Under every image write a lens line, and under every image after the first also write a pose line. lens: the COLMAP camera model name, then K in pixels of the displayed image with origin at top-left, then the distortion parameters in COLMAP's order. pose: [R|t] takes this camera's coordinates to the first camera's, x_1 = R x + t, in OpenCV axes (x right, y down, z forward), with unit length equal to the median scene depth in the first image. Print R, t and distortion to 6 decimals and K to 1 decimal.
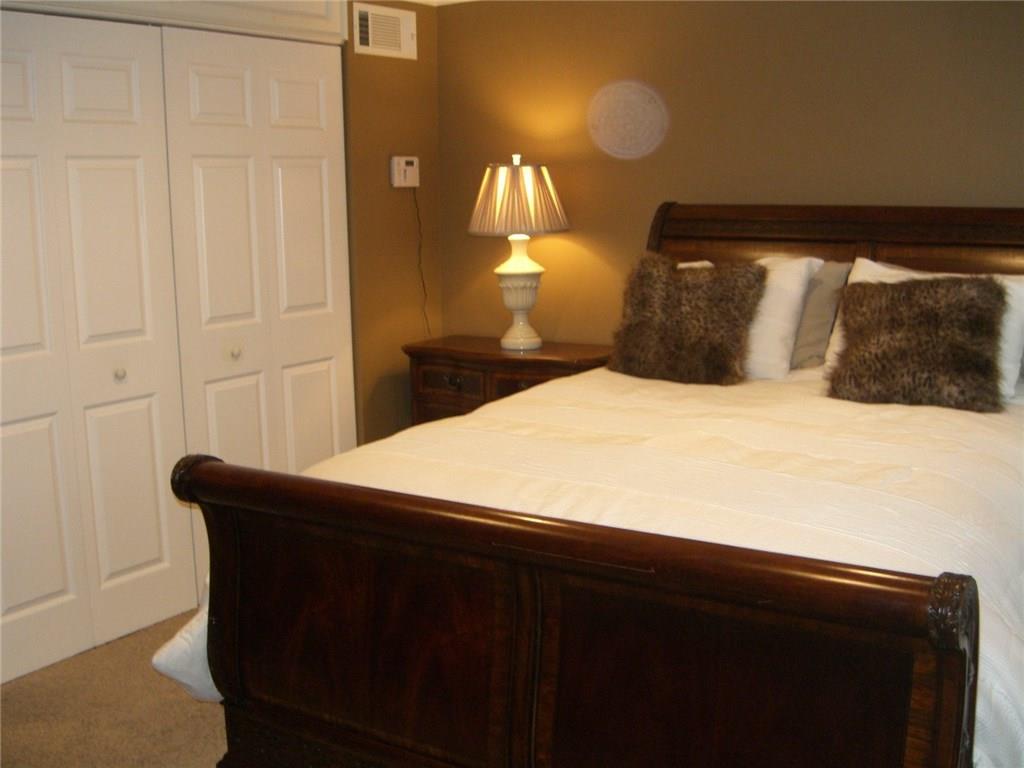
lens RADIAL K [[1177.1, 0, 513.1], [0, 1177.1, 404.4], [0, 0, 1]] dist [-0.116495, 0.003282]
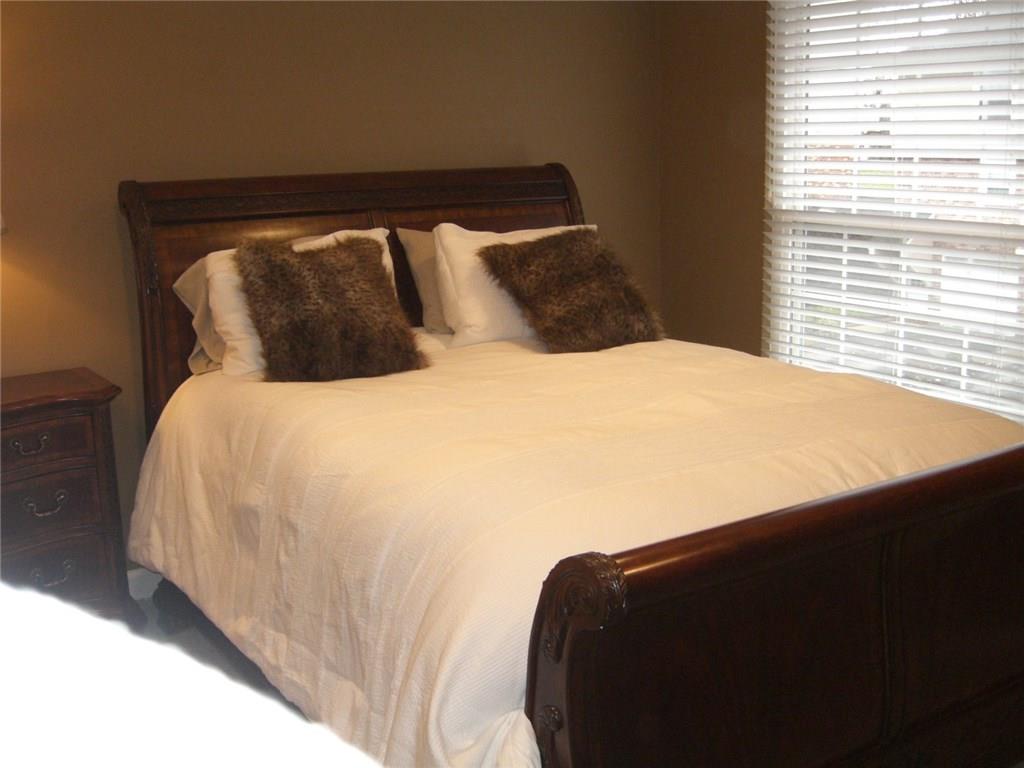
lens RADIAL K [[1177.1, 0, 513.1], [0, 1177.1, 404.4], [0, 0, 1]] dist [-0.116495, 0.003282]
pose [[0.403795, -0.195557, 0.893704, -0.639201], [0.182961, 0.974413, 0.130552, -0.098709], [-0.896367, 0.110797, 0.429243, 0.548038]]
